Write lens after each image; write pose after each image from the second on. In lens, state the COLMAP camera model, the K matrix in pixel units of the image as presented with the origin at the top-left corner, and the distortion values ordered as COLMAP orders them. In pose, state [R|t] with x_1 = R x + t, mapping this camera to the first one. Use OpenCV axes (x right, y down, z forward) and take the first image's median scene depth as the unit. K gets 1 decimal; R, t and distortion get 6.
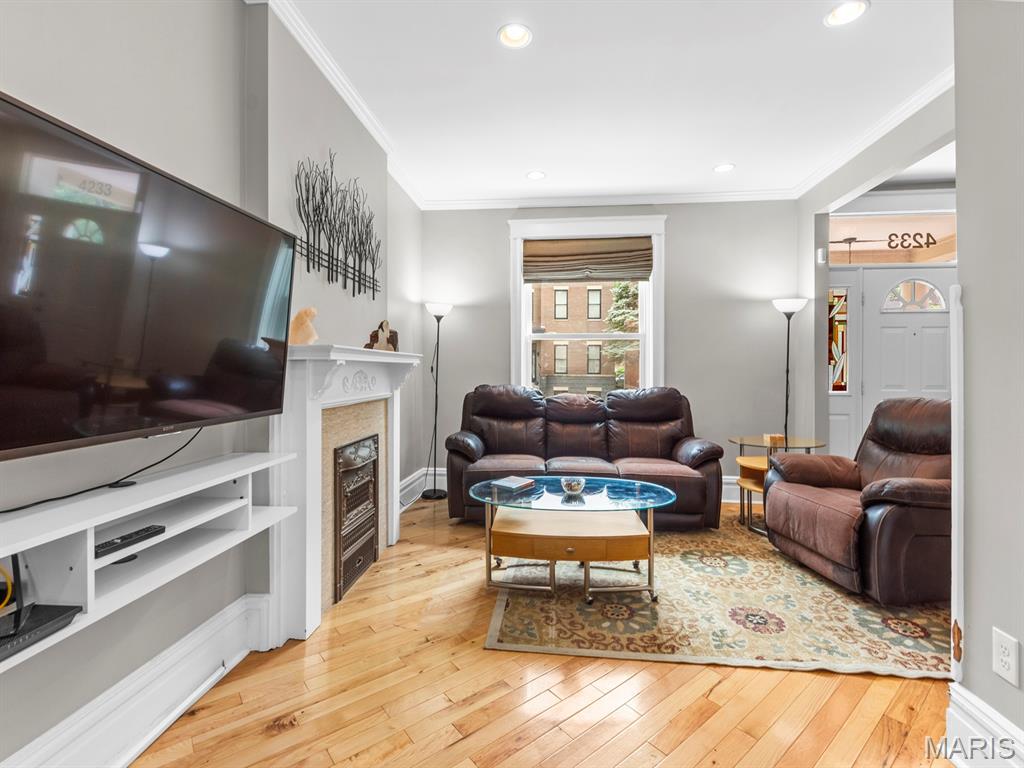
lens RADIAL K [[446.1, 0, 516.2], [0, 446.1, 375.8], [0, 0, 1]] dist [-0.001733, -0.000275]
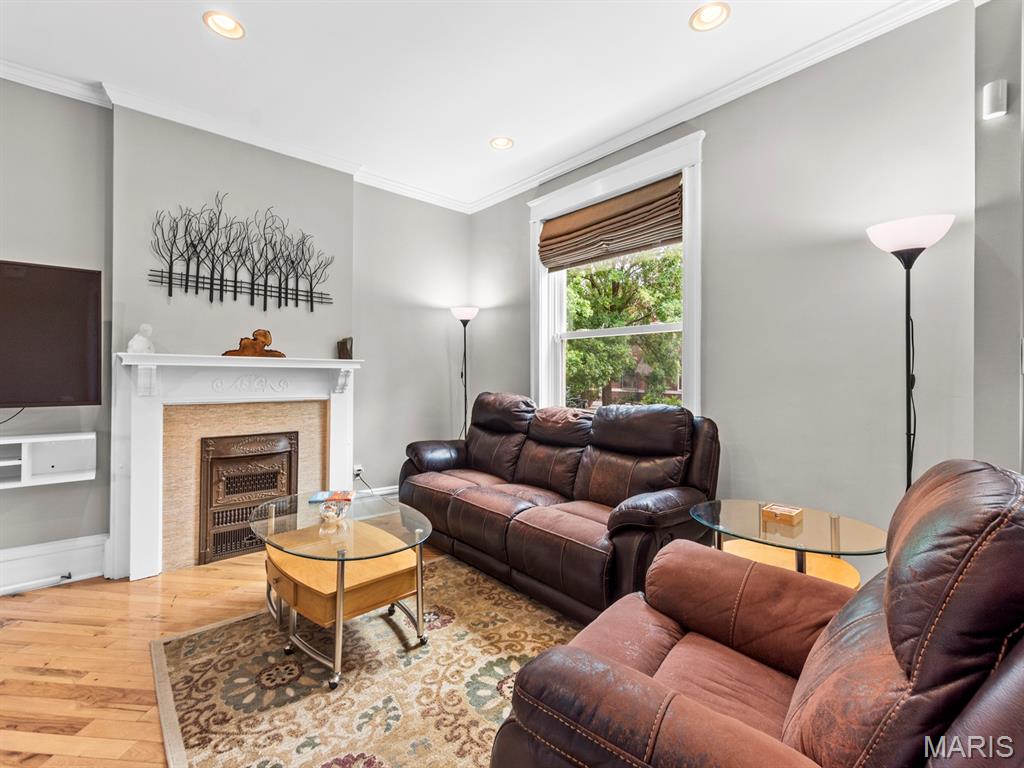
lens RADIAL K [[446.1, 0, 516.3], [0, 446.1, 381.3], [0, 0, 1]] dist [-0.001733, -0.000275]
pose [[0.747645, 0.010546, -0.664015, 0.774501], [-0.016112, 0.999868, -0.002261, -0.001195], [0.663903, 0.012389, 0.747716, 0.492757]]
